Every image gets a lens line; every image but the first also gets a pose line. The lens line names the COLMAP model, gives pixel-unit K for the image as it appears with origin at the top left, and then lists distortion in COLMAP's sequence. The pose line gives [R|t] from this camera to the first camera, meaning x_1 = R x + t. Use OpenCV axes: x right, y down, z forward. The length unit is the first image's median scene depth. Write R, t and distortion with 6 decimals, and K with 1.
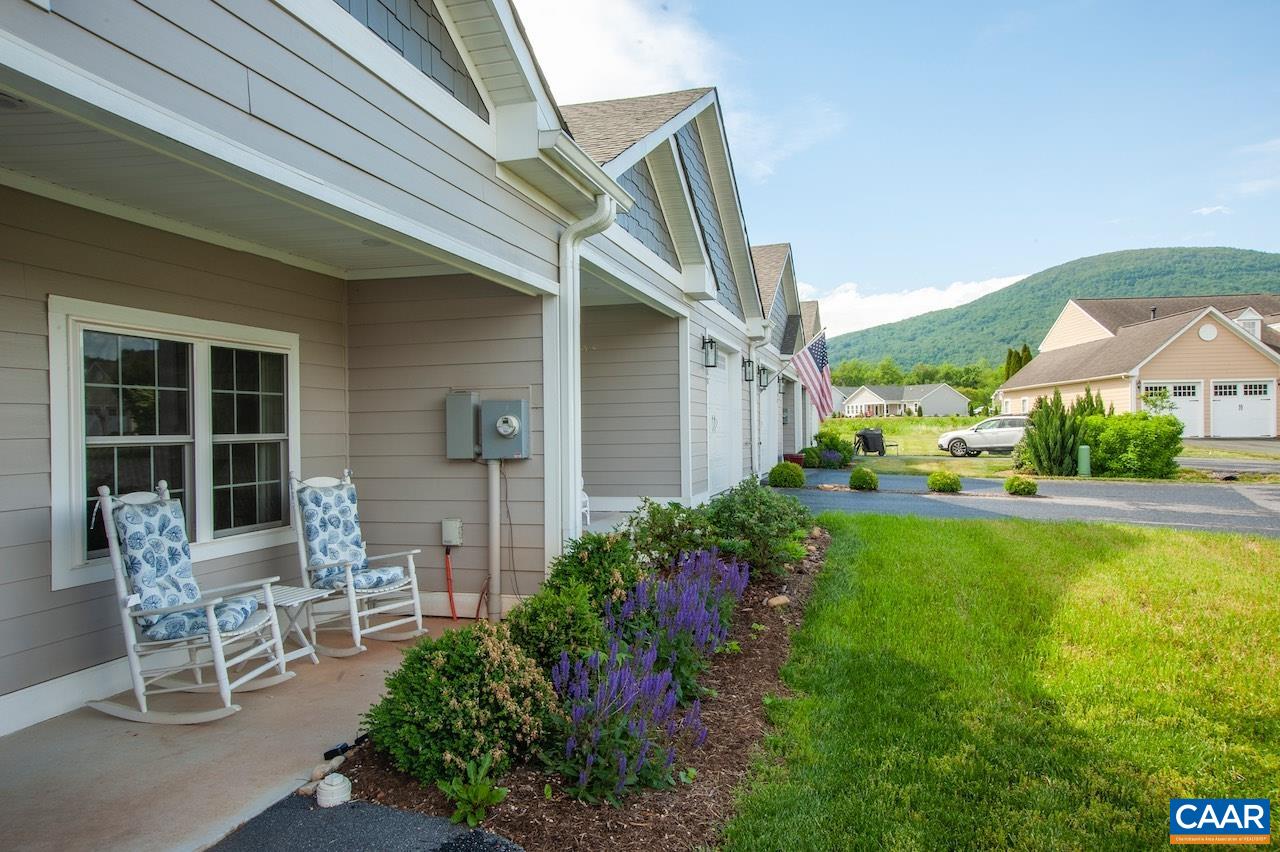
lens RADIAL K [[850.2, 0, 640.0], [0, 850.2, 426.0], [0, 0, 1]] dist [0.000518, 0.001121]
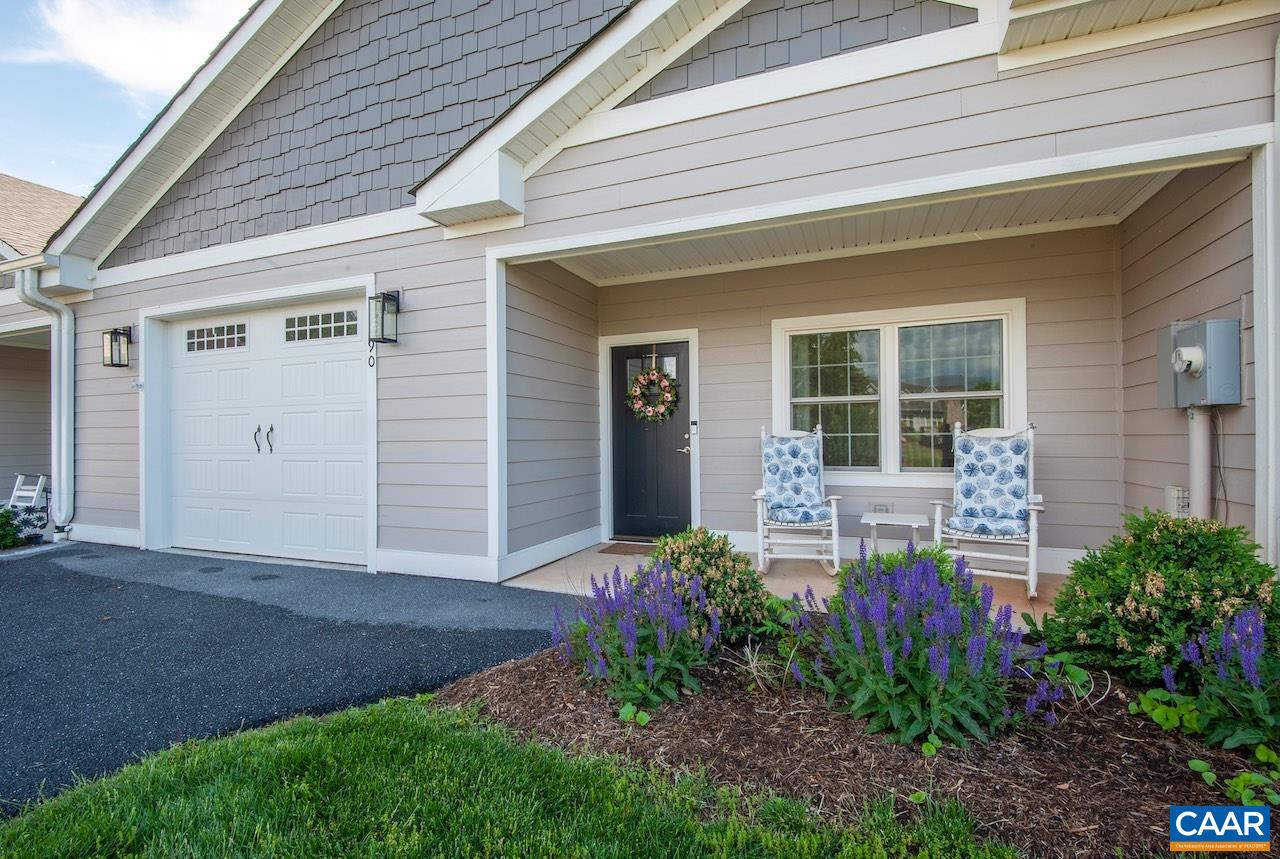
lens RADIAL K [[575.0, 0, 640.0], [0, 575.0, 429.5], [0, 0, 1]] dist [0.000210, -0.000255]
pose [[-0.112024, 0.008749, -0.993667, 0.419475], [0.019218, 0.999793, 0.006637, 0.049795], [0.993520, -0.018353, -0.112169, 0.656945]]
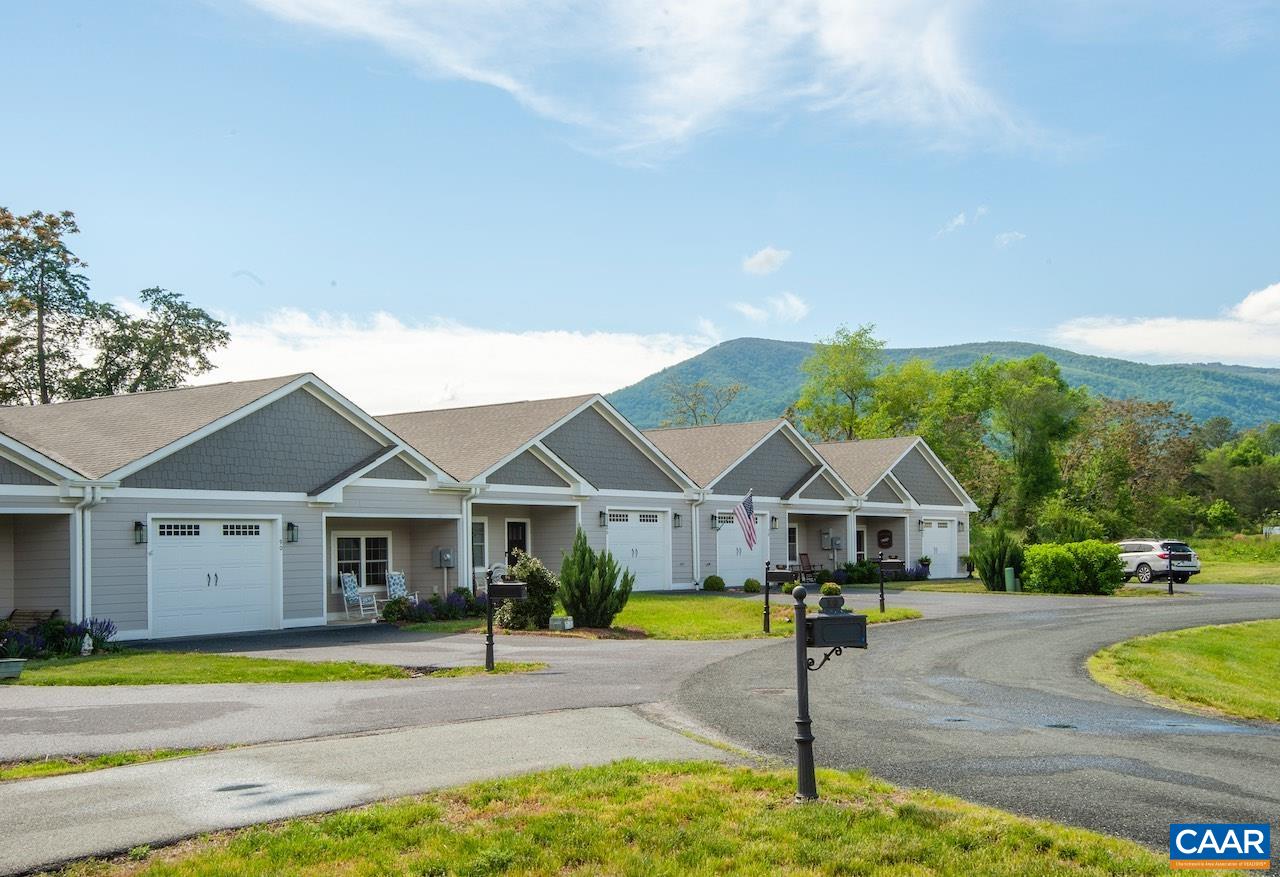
lens RADIAL K [[1479.3, 0, 640.6], [0, 1479.3, 466.1], [0, 0, 1]] dist [0.316965, -0.000414]
pose [[0.929631, -0.020445, -0.367925, 3.041490], [0.002766, 0.998819, -0.048514, -0.080443], [0.368483, 0.044082, 0.928589, -4.682704]]
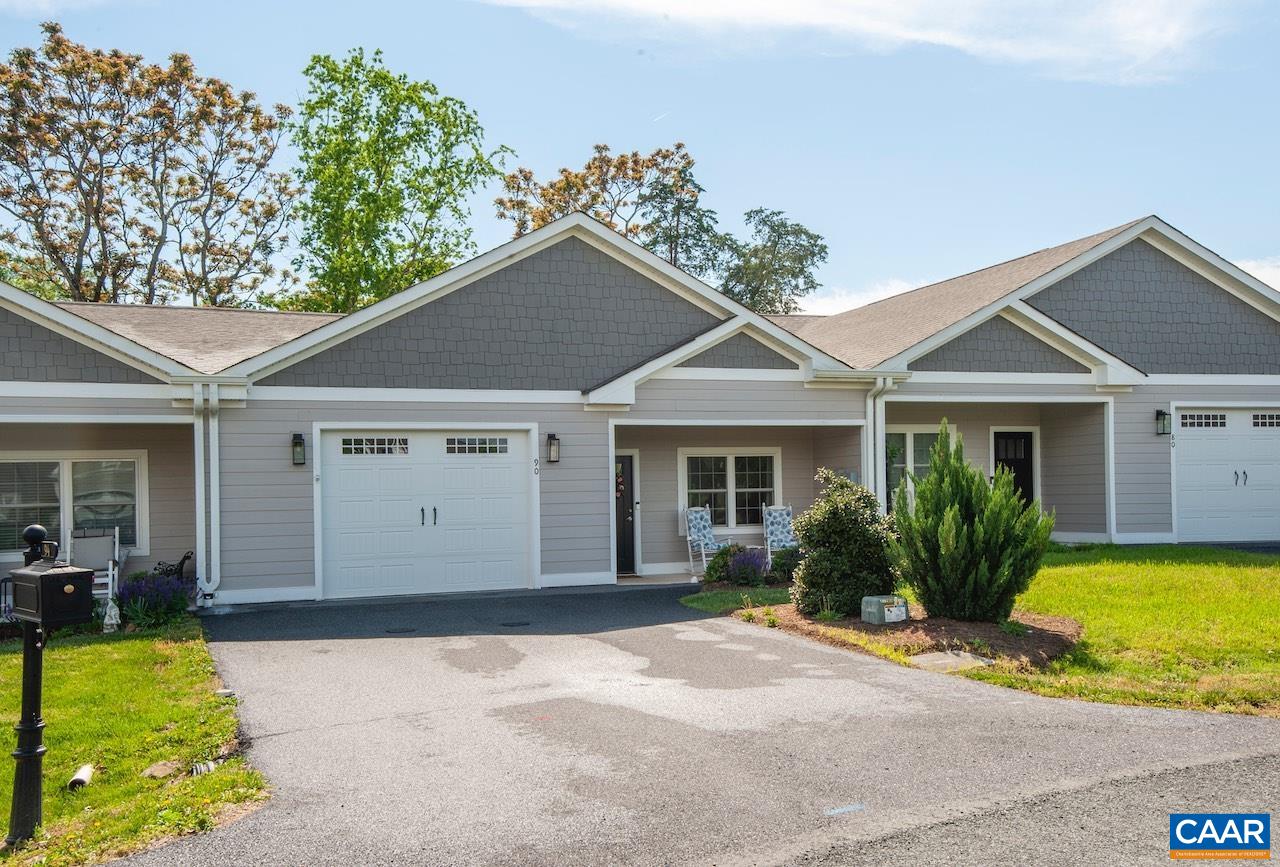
lens RADIAL K [[1247.3, 0, 635.9], [0, 1247.3, 451.7], [0, 0, 1]] dist [0.261691, 0.020692]
pose [[0.578374, -0.024348, -0.815409, 2.464585], [0.015810, 0.999701, -0.018637, -0.037115], [0.815619, -0.002113, 0.578586, -1.510360]]
